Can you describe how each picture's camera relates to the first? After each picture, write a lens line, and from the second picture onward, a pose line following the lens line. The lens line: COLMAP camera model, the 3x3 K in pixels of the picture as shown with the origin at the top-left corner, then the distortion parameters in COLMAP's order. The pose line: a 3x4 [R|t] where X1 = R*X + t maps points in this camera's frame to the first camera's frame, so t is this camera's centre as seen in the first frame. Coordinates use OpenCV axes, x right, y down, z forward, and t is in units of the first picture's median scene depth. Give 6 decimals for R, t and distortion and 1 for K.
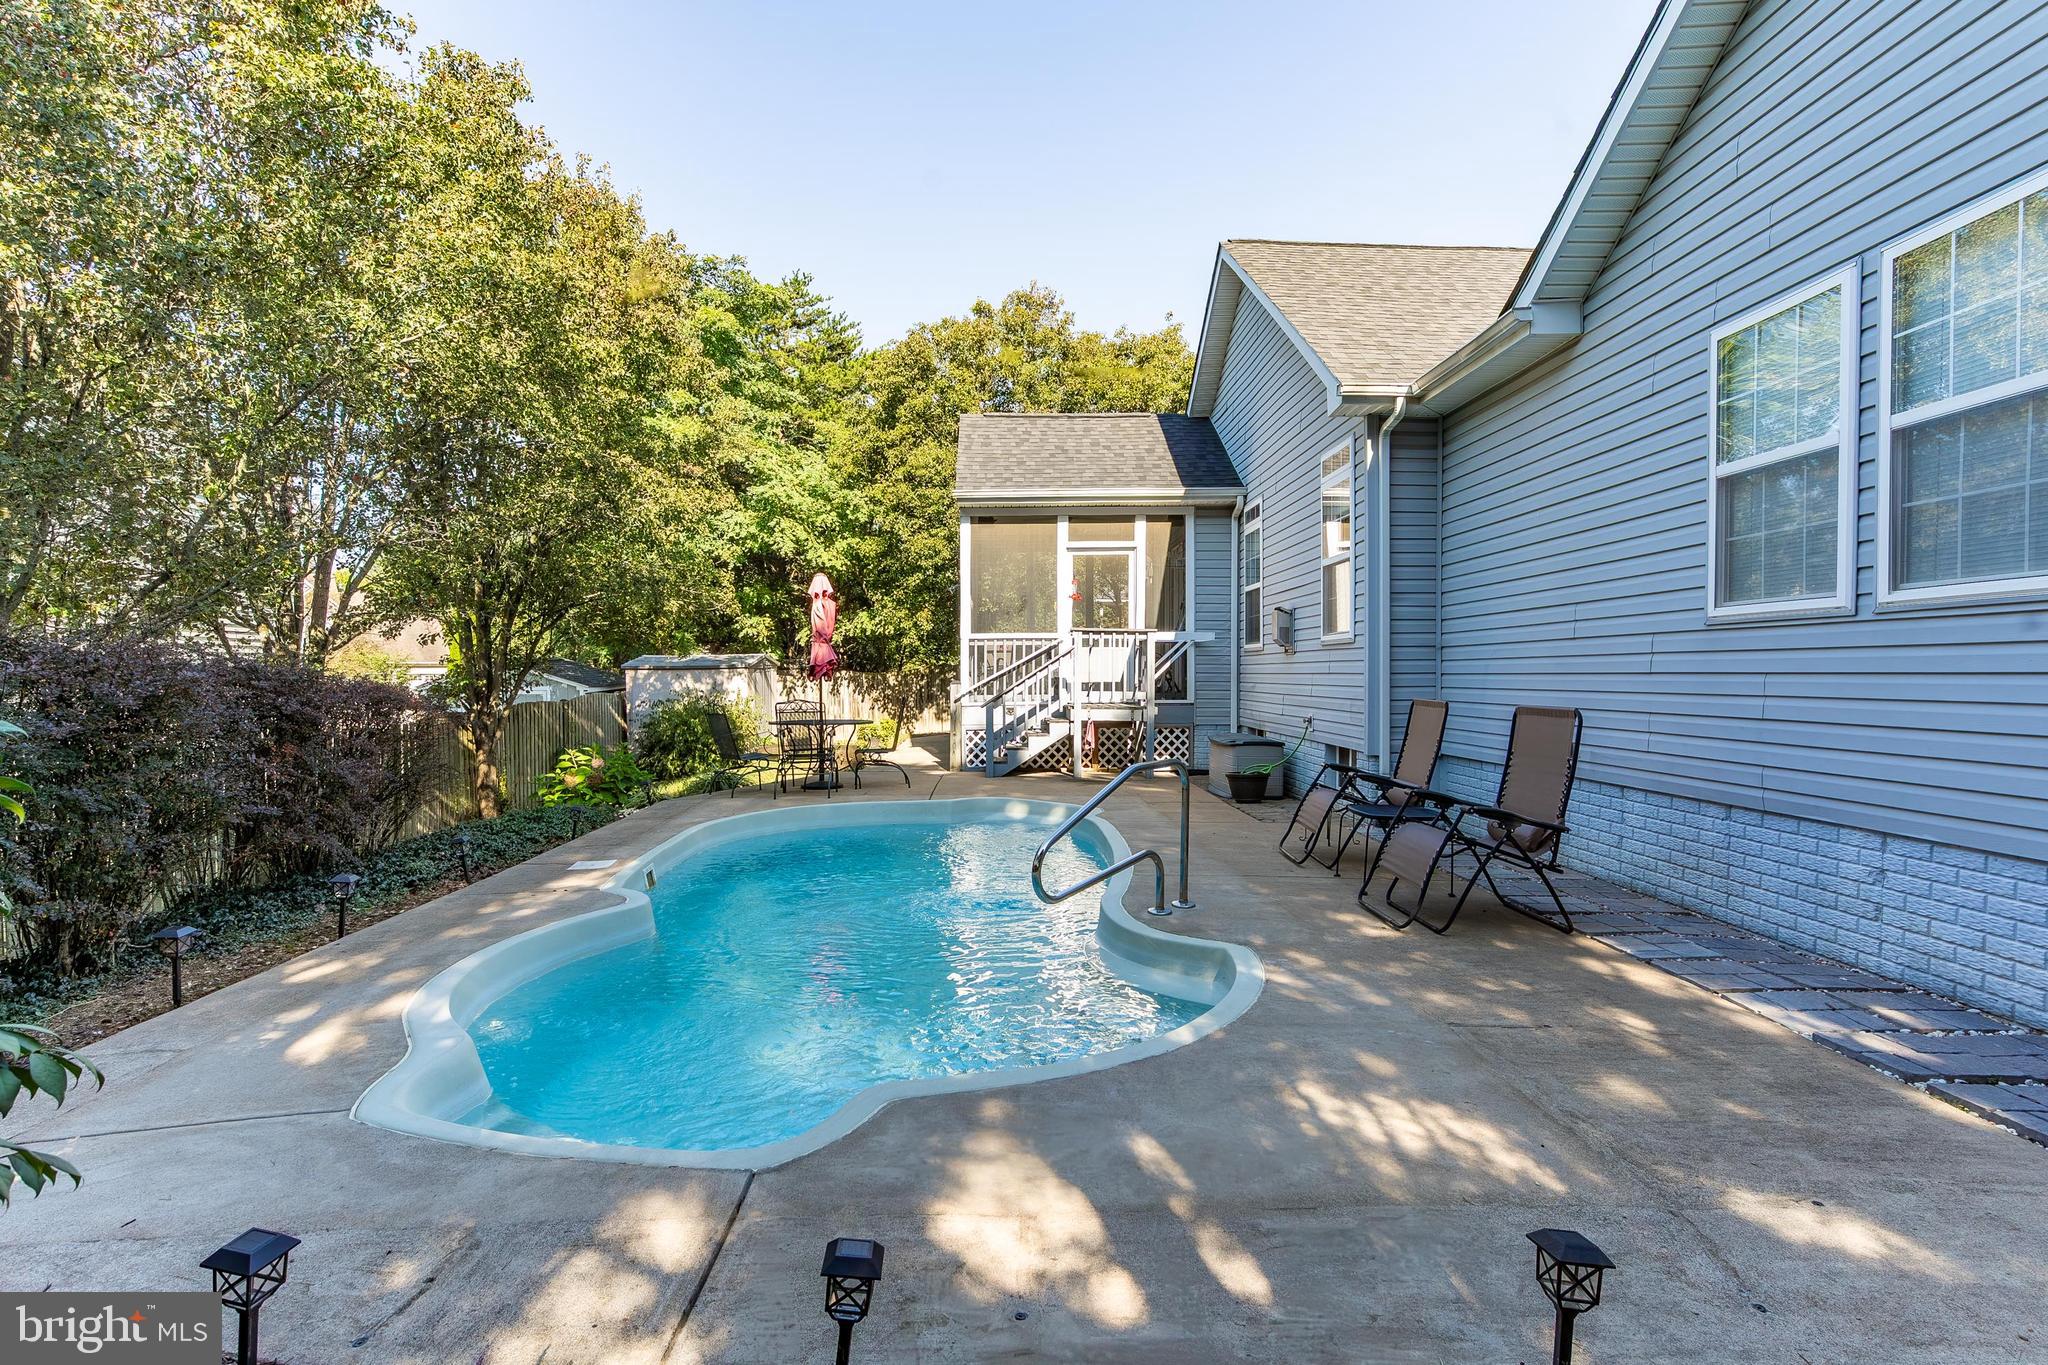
lens RADIAL K [[1045.6, 0, 1032.9], [0, 1045.6, 679.5], [0, 0, 1]] dist [-0.015787, 0.015234]
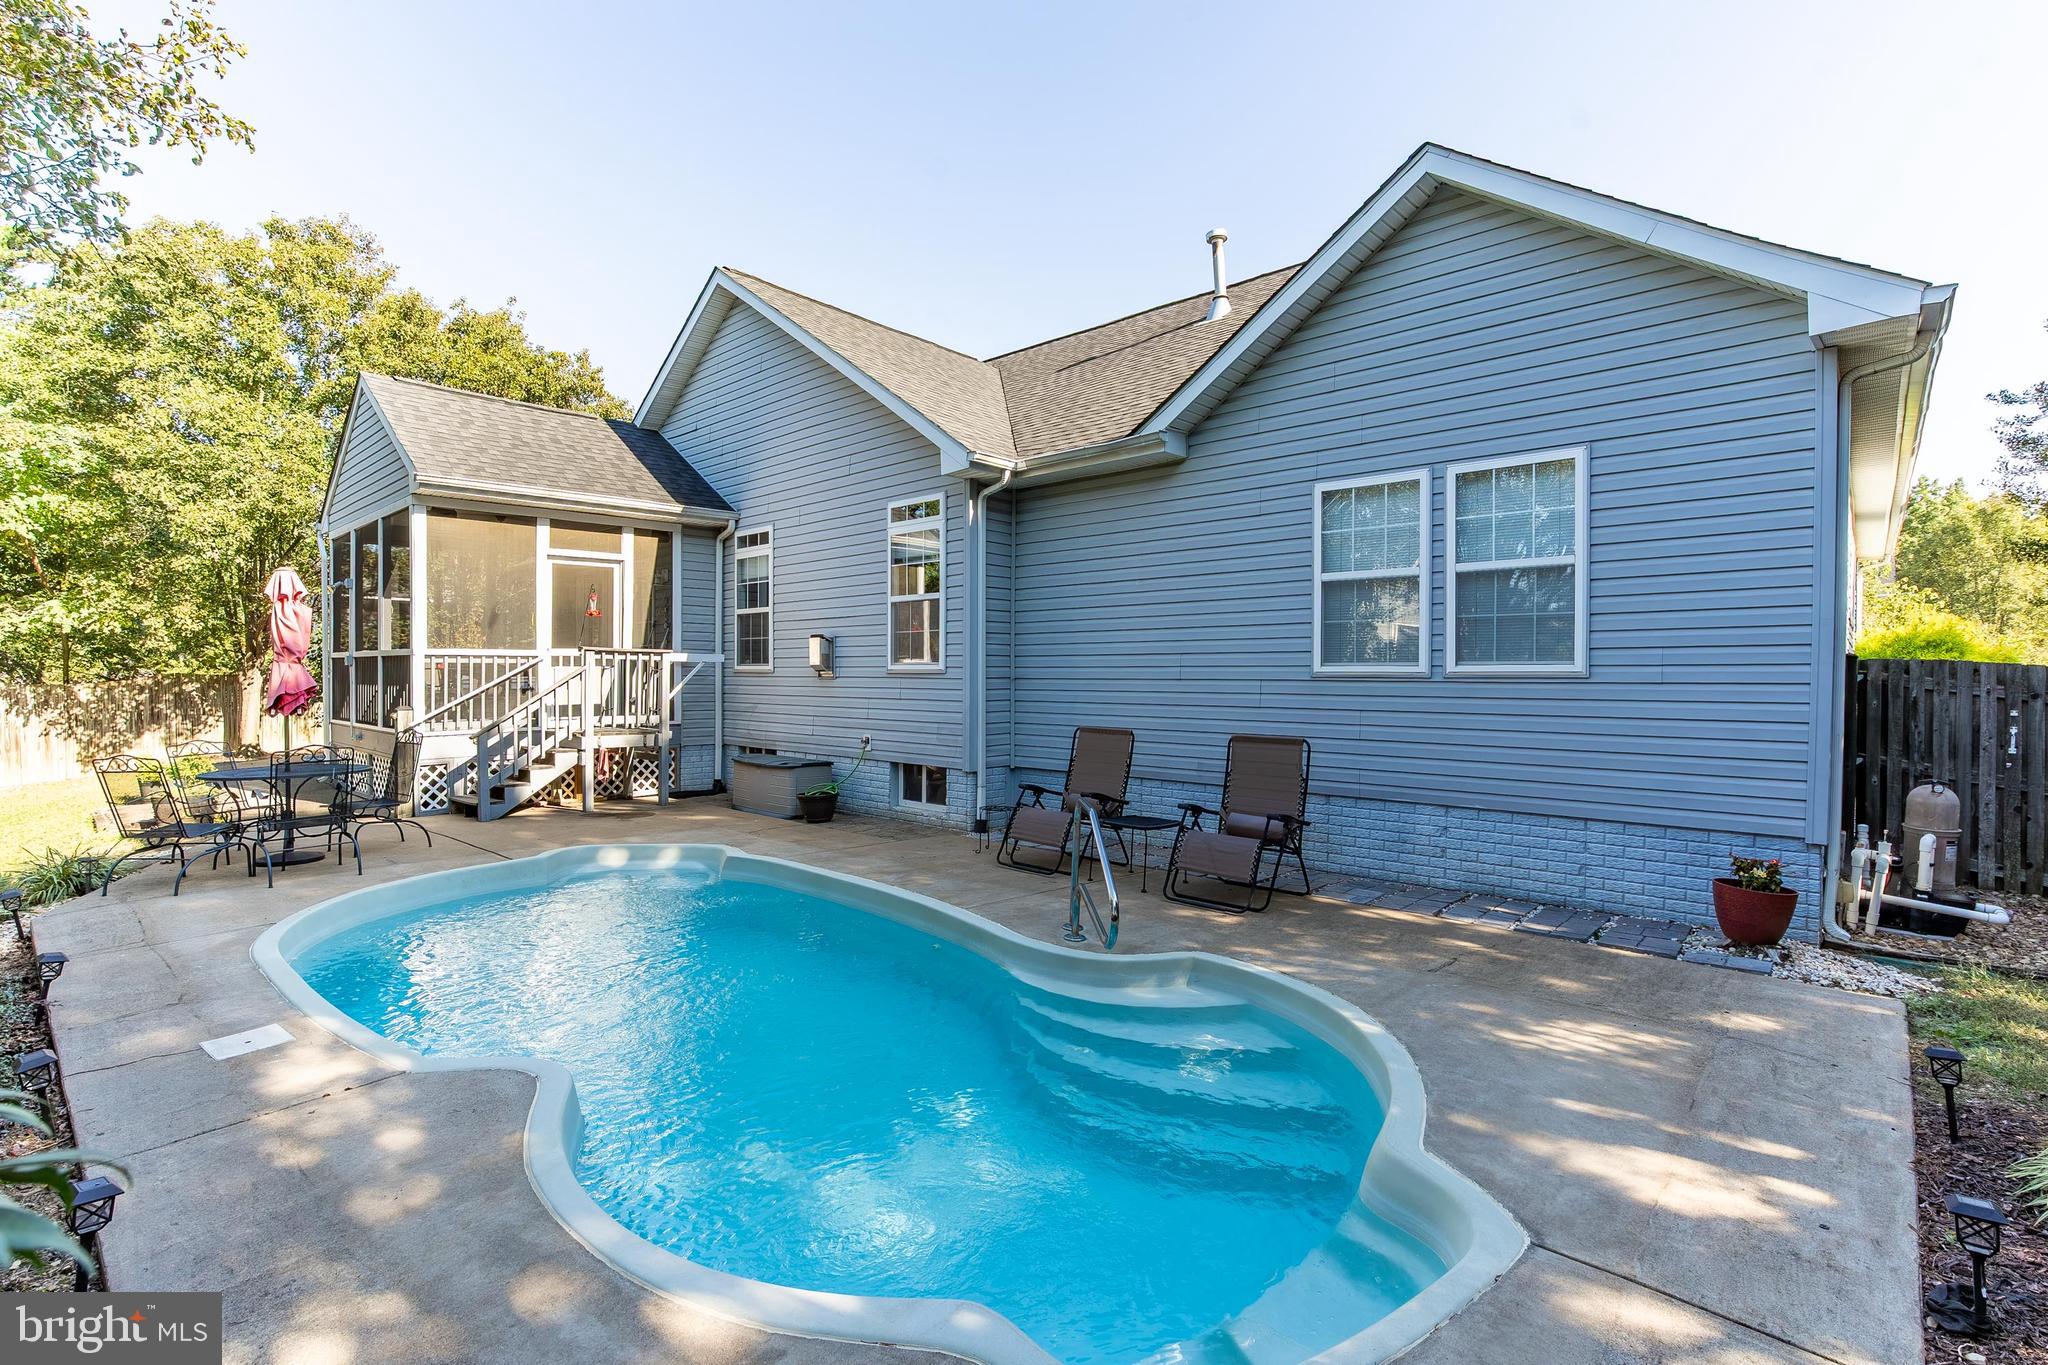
lens RADIAL K [[937.2, 0, 1058.2], [0, 937.2, 701.1], [0, 0, 1]] dist [-0.032176, 0.011660]
pose [[0.687575, -0.015583, 0.725946, -0.262709], [-0.001607, 0.999735, 0.022983, -0.021440], [-0.726111, -0.016969, 0.687368, 0.146757]]
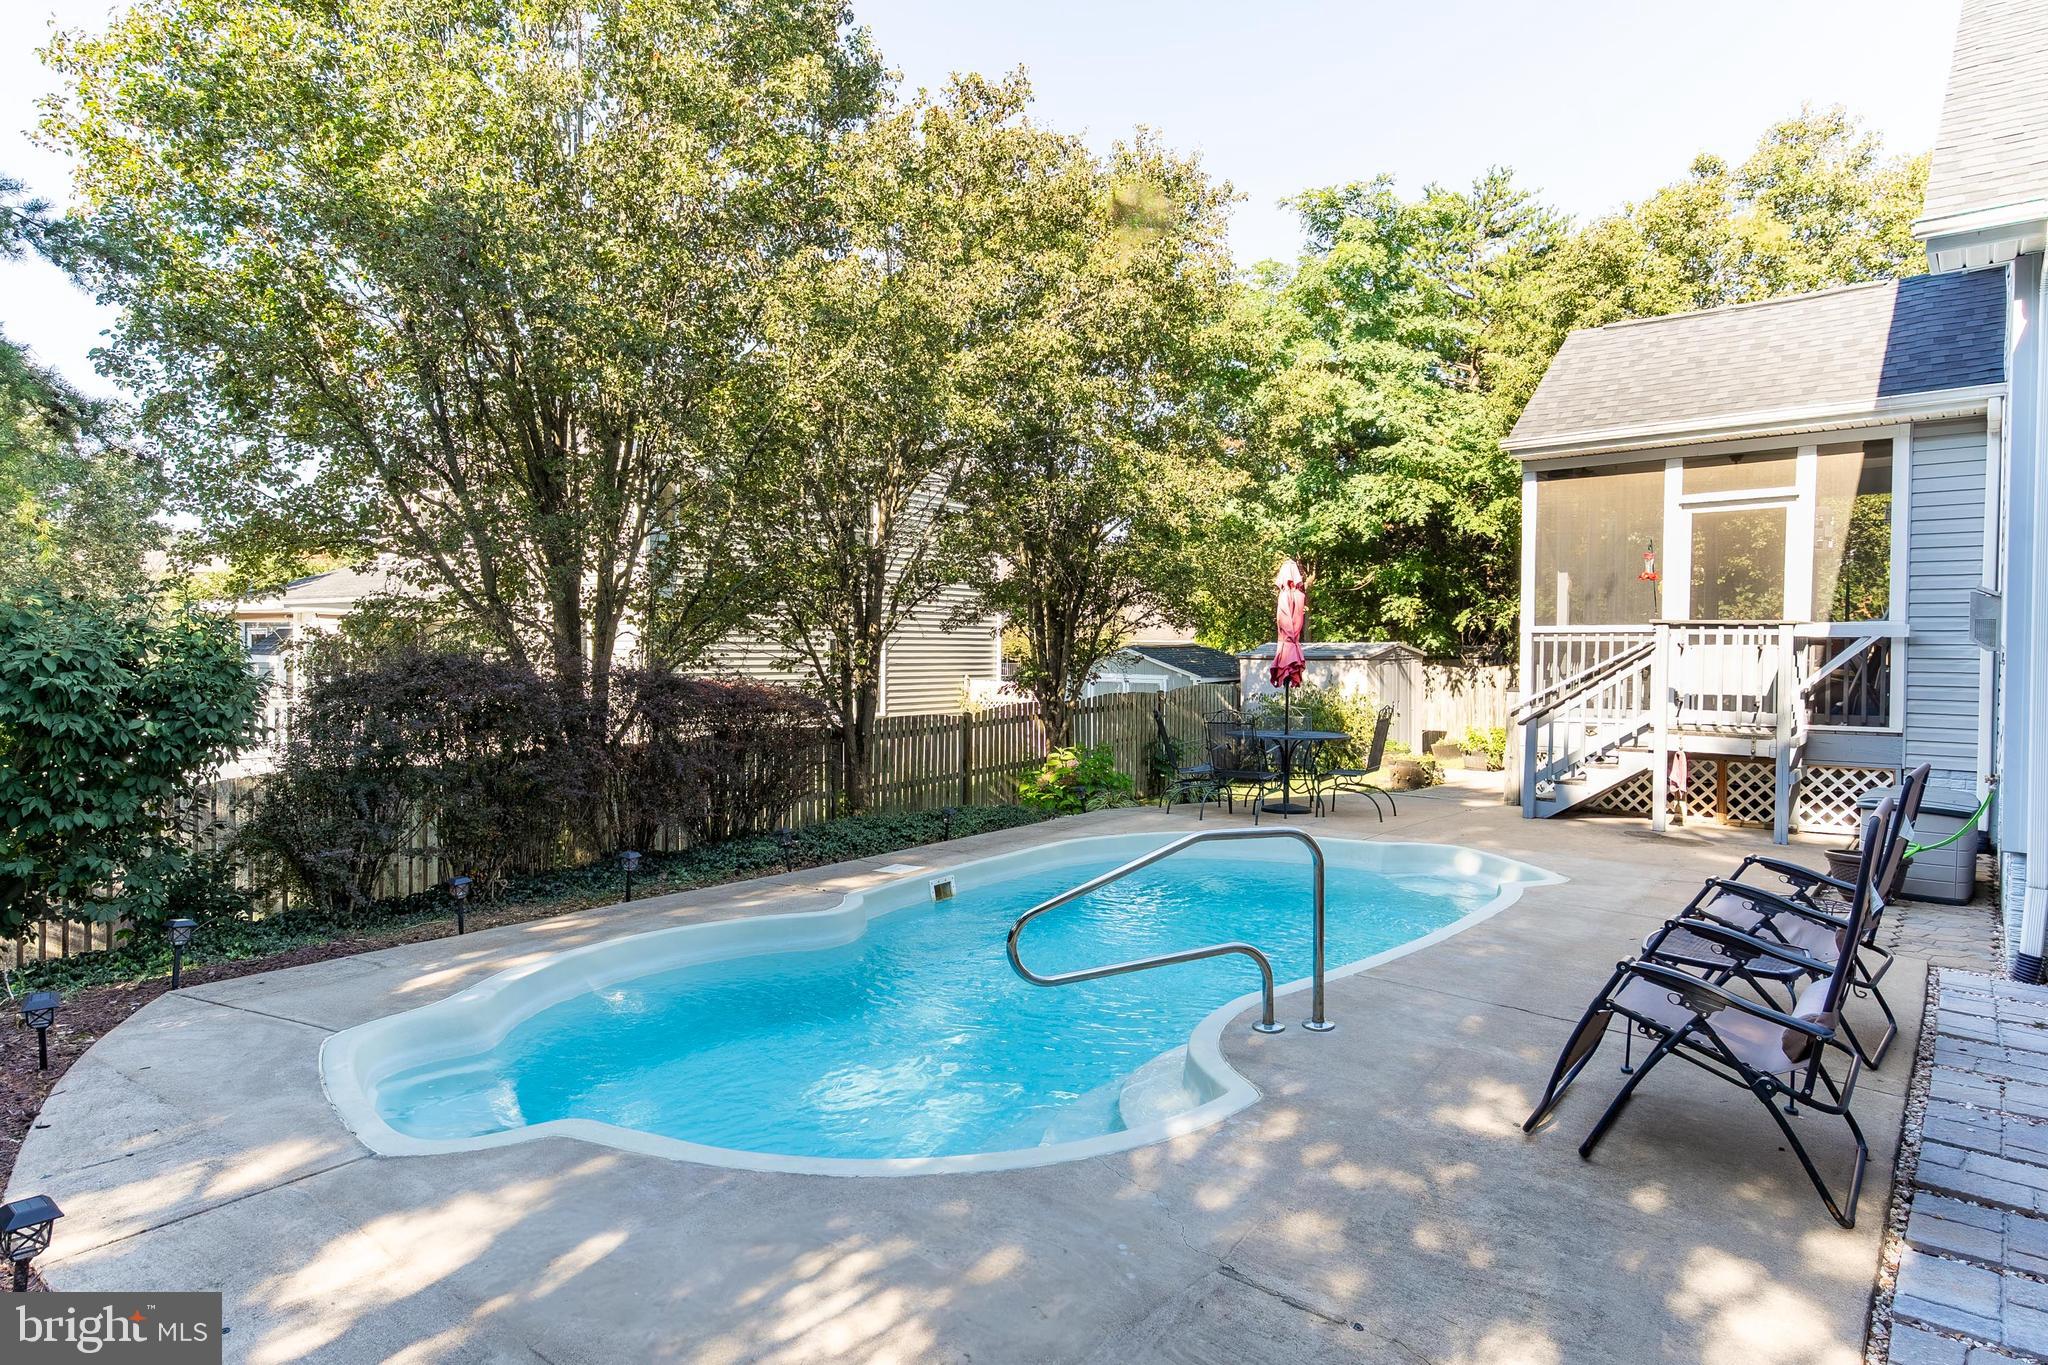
lens RADIAL K [[1197.1, 0, 1004.0], [0, 1197.1, 673.0], [0, 0, 1]] dist [0.008711, 0.004421]
pose [[0.756069, 0.022293, -0.654112, 0.238777], [-0.013779, 0.999740, 0.018145, -0.021422], [0.654347, -0.004706, 0.756180, 0.091209]]
